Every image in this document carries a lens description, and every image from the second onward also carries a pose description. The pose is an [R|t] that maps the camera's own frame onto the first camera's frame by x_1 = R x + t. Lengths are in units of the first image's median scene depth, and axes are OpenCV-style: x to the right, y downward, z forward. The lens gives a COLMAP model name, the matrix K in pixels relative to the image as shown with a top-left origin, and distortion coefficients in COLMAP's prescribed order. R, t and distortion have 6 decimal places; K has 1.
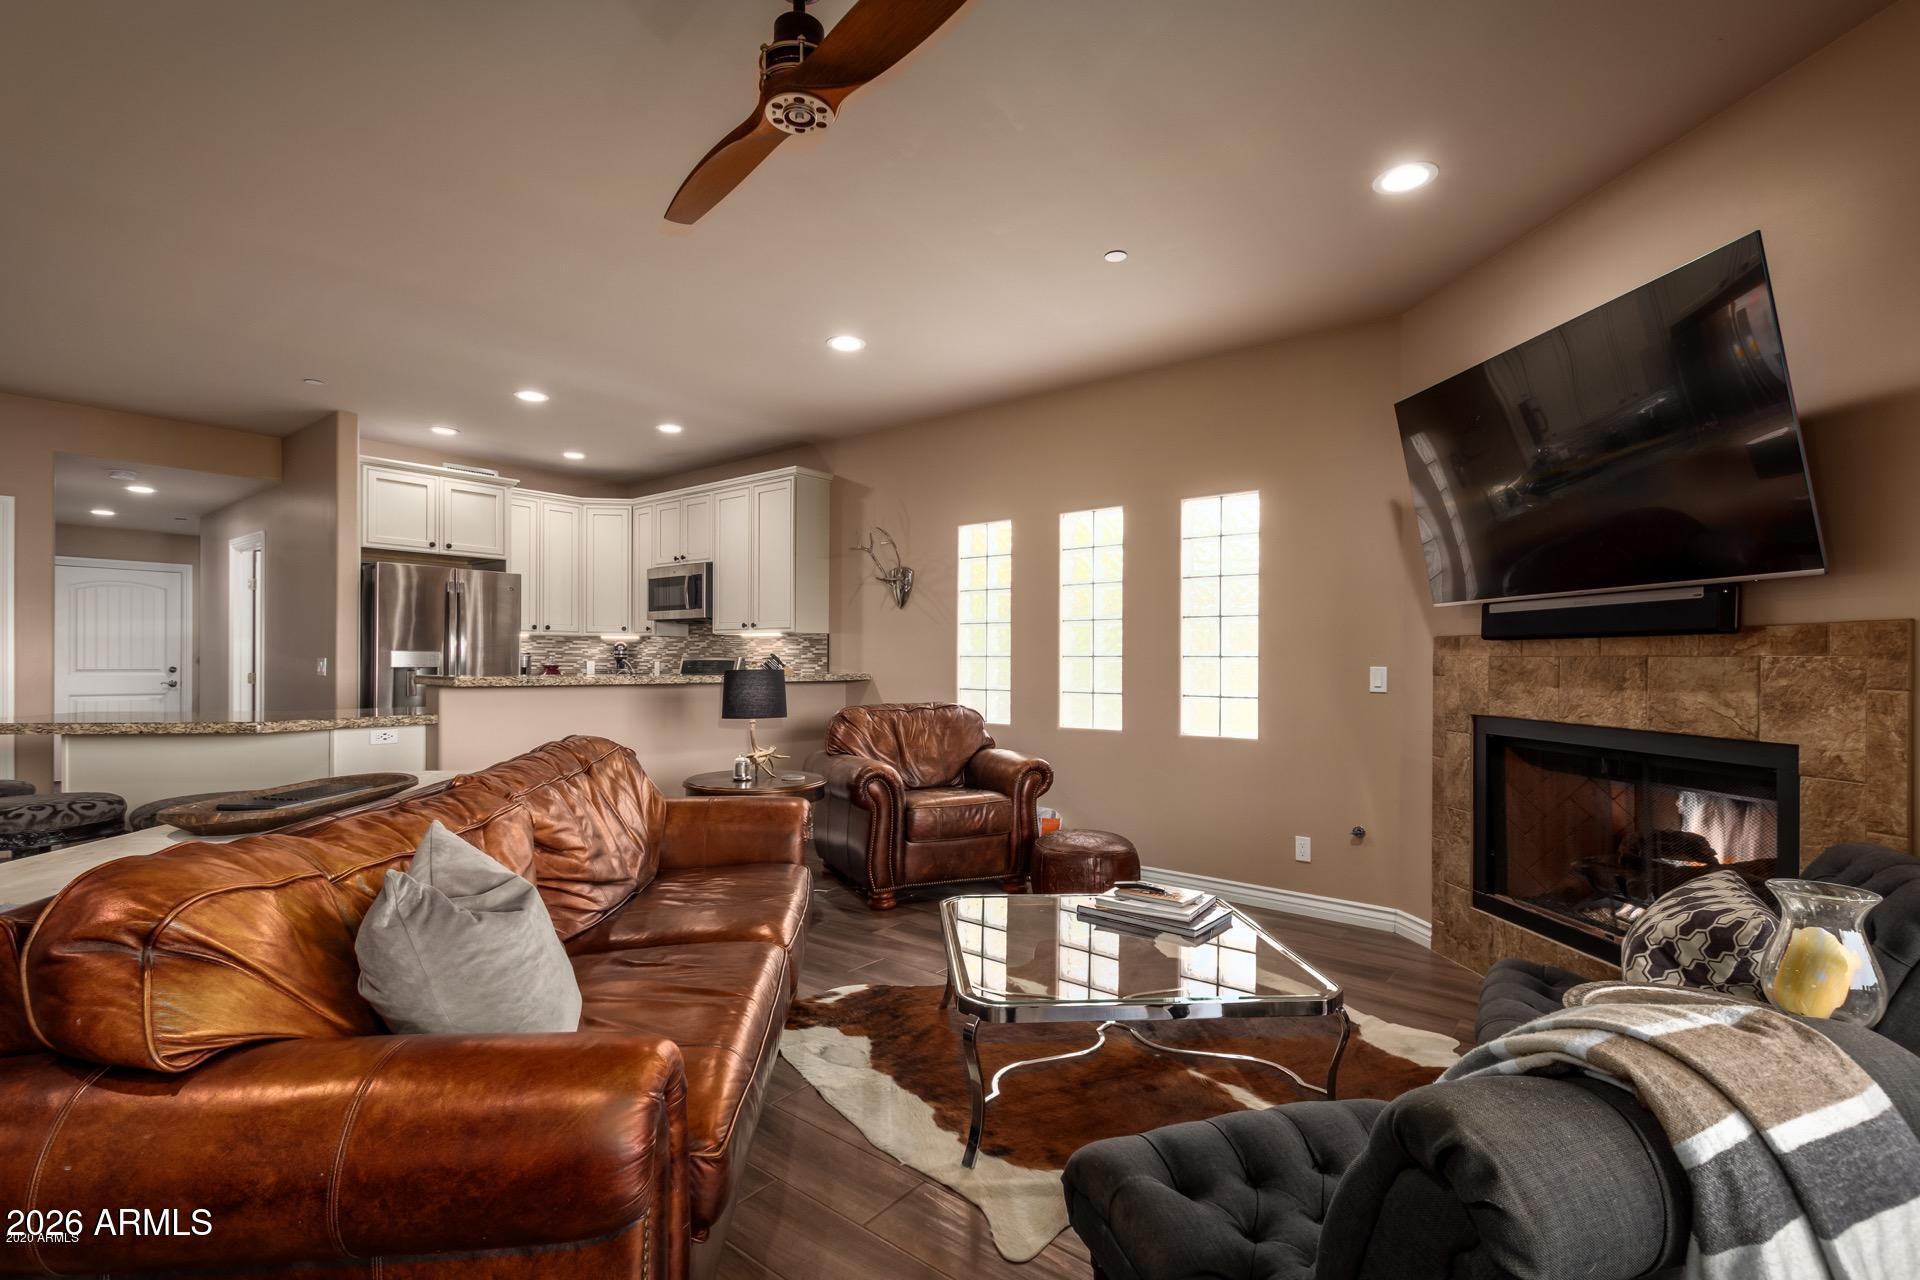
lens RADIAL K [[877.8, 0, 956.5], [0, 877.8, 659.1], [0, 0, 1]] dist [0.001207, -0.002110]
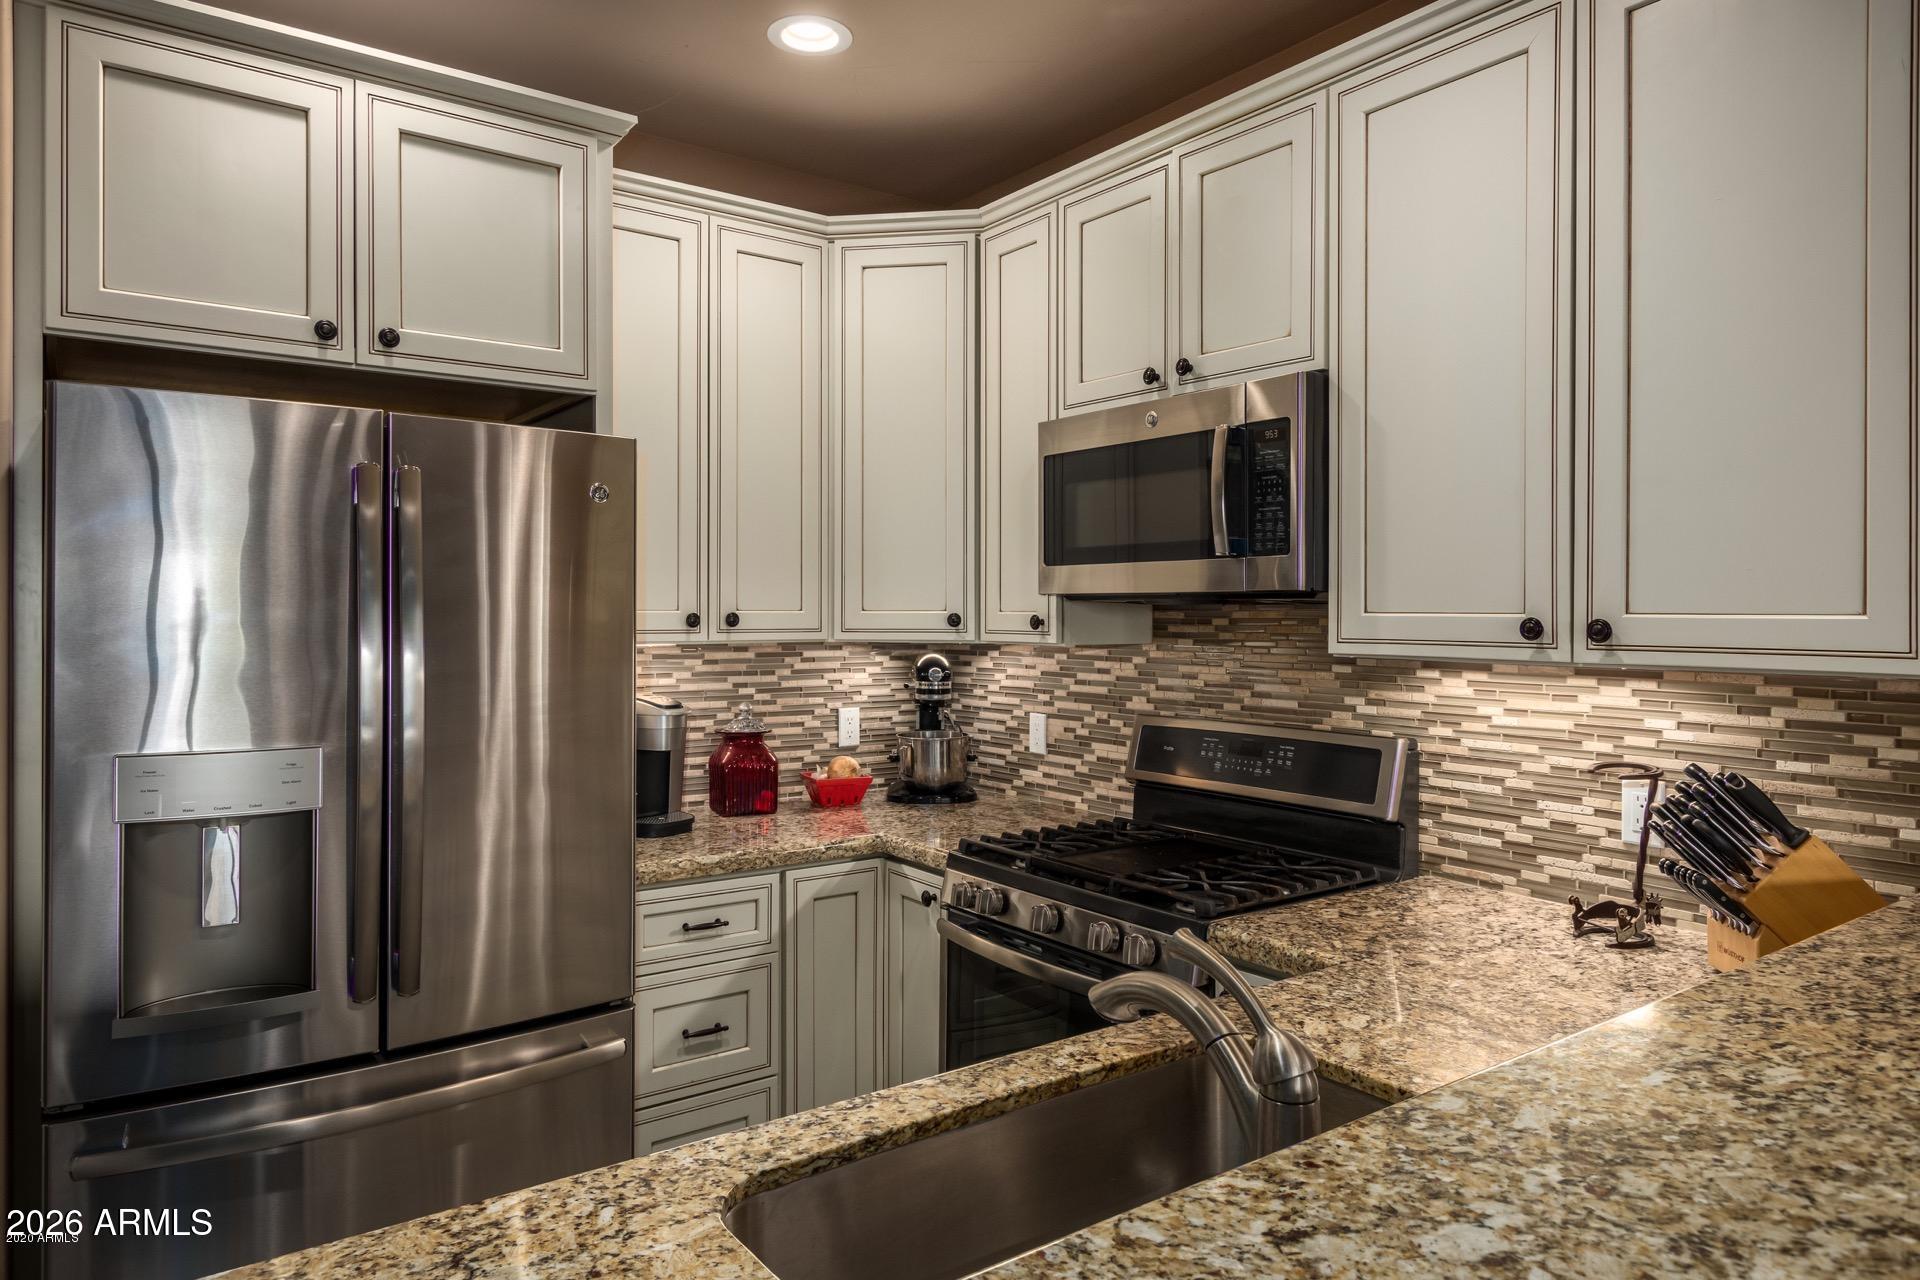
lens RADIAL K [[1192.6, 0, 959.1], [0, 1192.6, 613.9], [0, 0, 1]] dist [0.003867, 0.003197]
pose [[0.965412, -0.000866, -0.260727, -0.519266], [0.001369, 0.999998, 0.001750, -0.073522], [0.260725, -0.002046, 0.965411, 1.146471]]
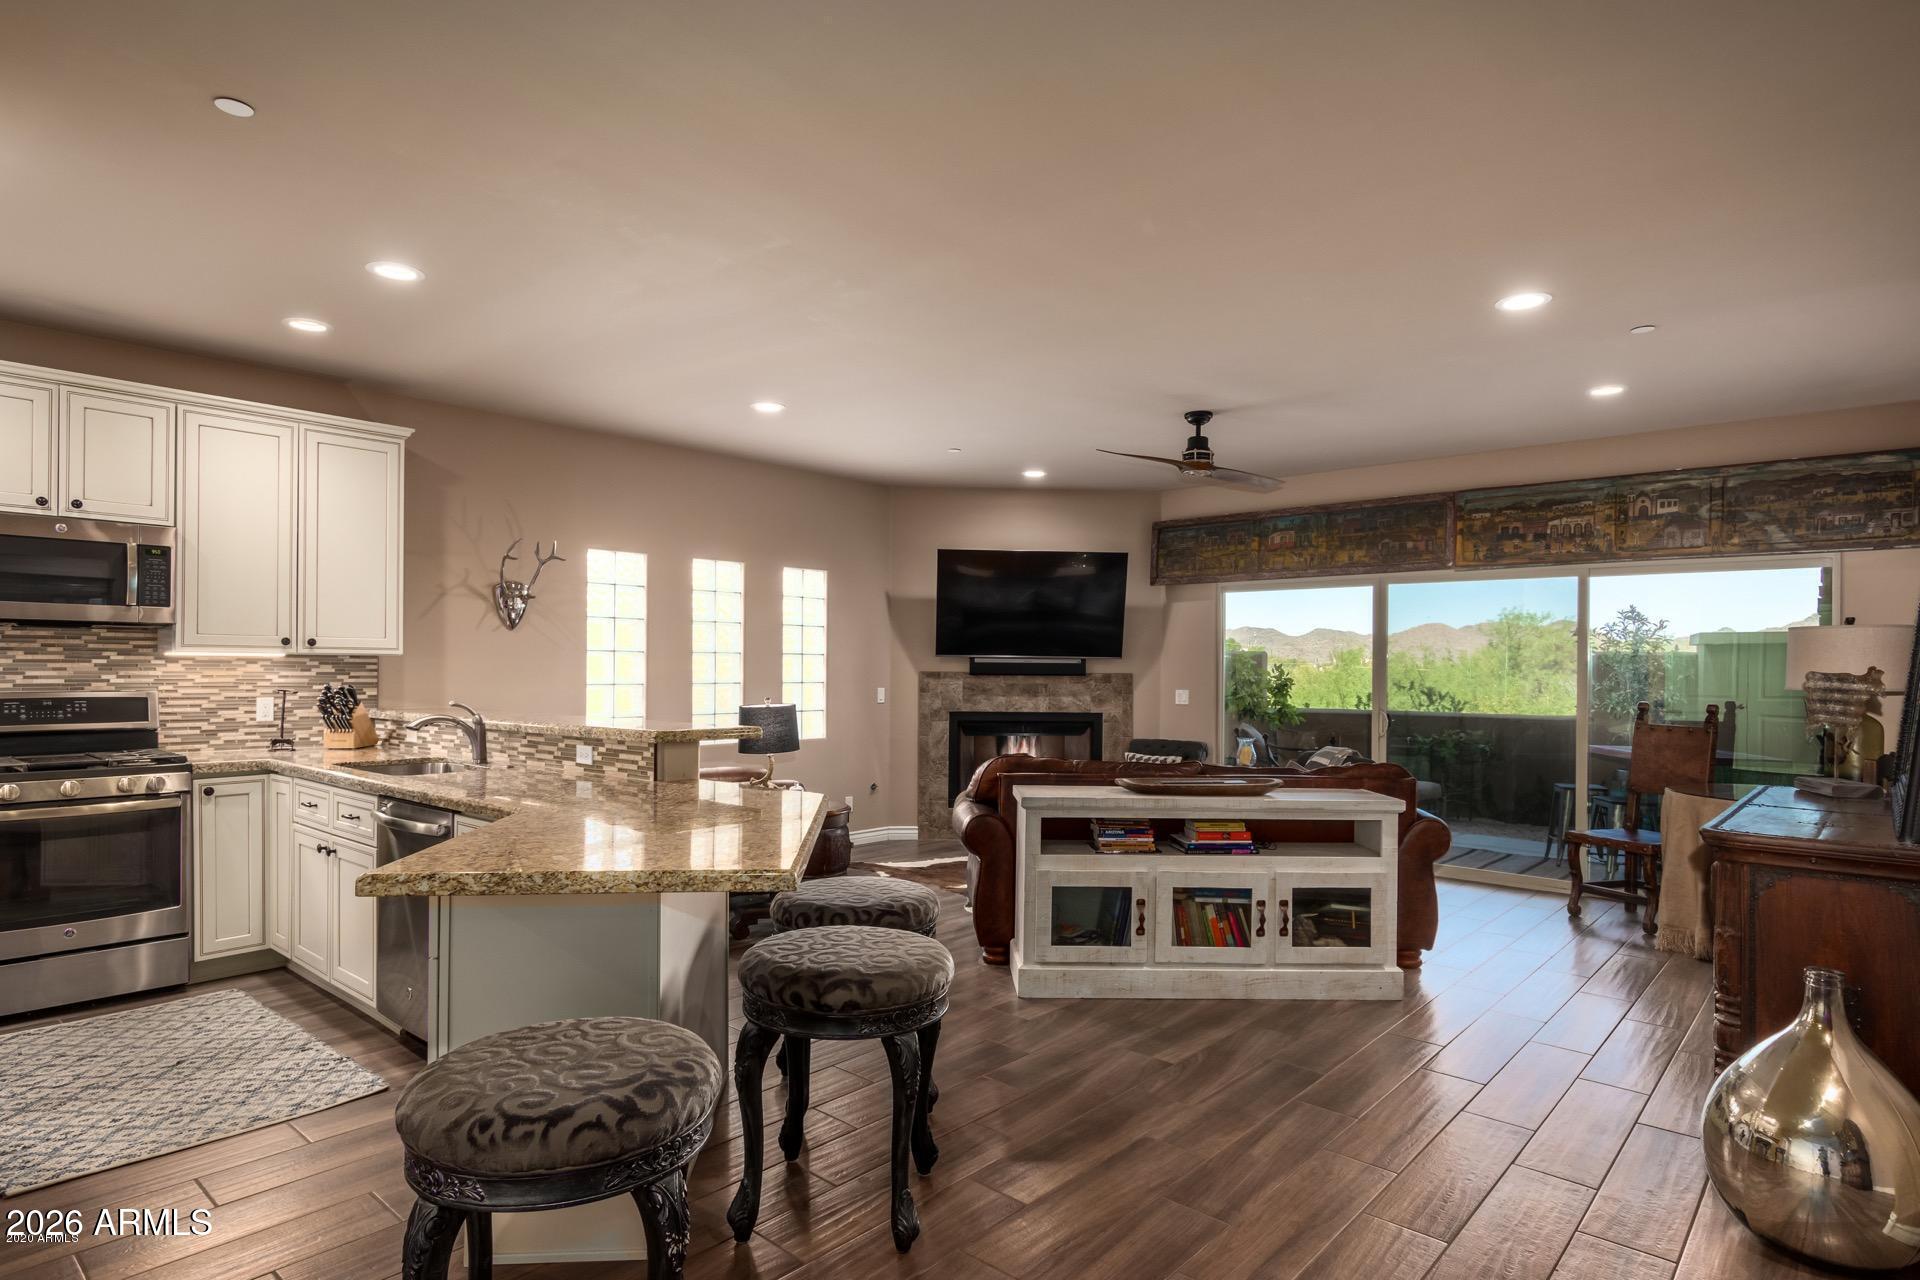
lens RADIAL K [[1041.1, 0, 960.8], [0, 1041.1, 663.5], [0, 0, 1]] dist [0.004040, -0.002397]
pose [[0.051274, -0.000995, 0.998684, -1.669610], [-0.008178, 0.999966, 0.001416, -0.046765], [-0.998651, -0.008240, 0.051264, 0.804101]]
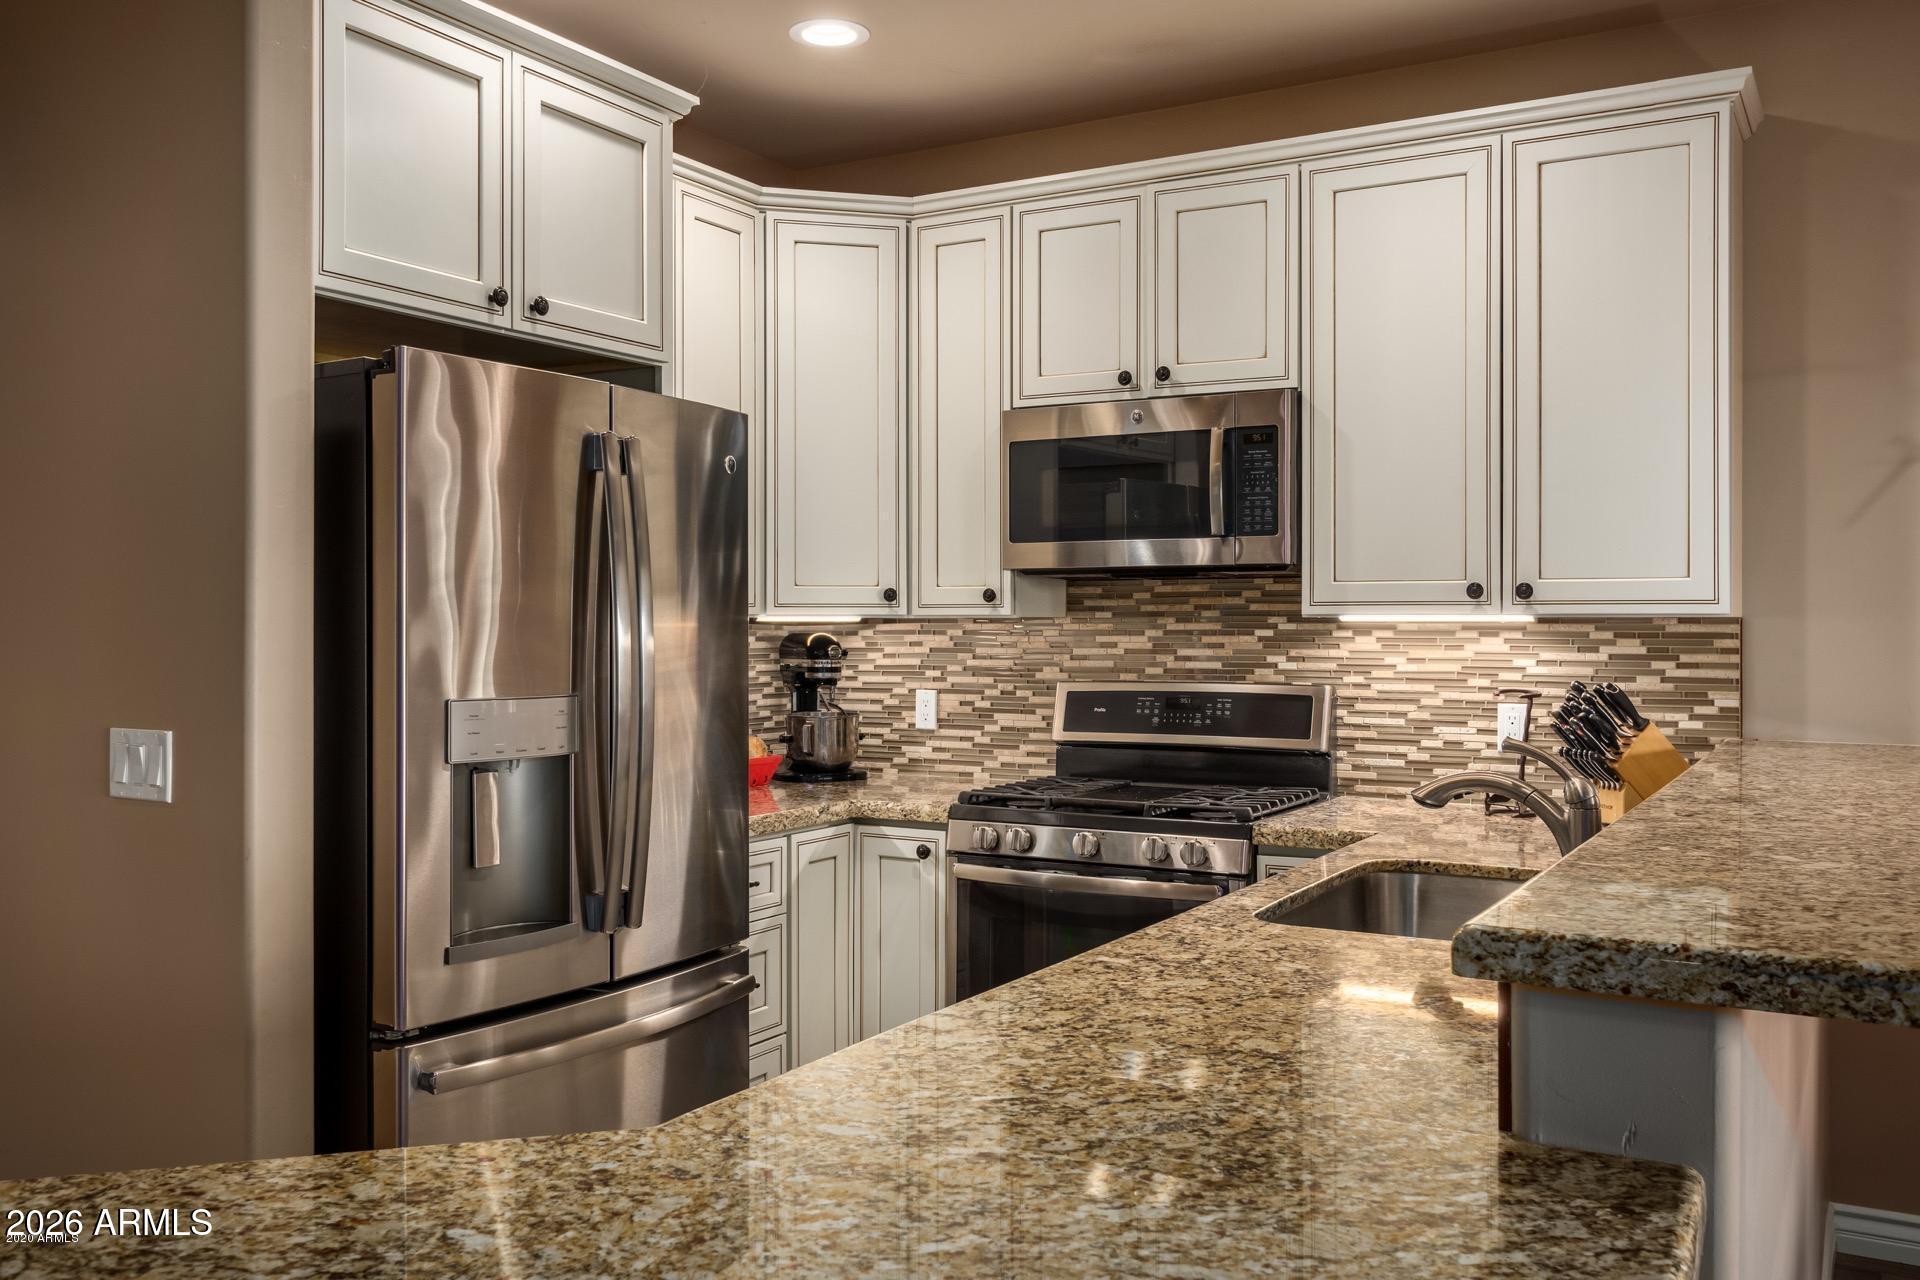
lens RADIAL K [[1609.7, 0, 955.7], [0, 1609.7, 626.7], [0, 0, 1]] dist [-0.001212, 0.002040]
pose [[0.988735, -0.004119, 0.149620, -0.871066], [0.003589, 0.999986, 0.003812, -0.048781], [-0.149634, -0.003232, 0.988736, 0.795615]]
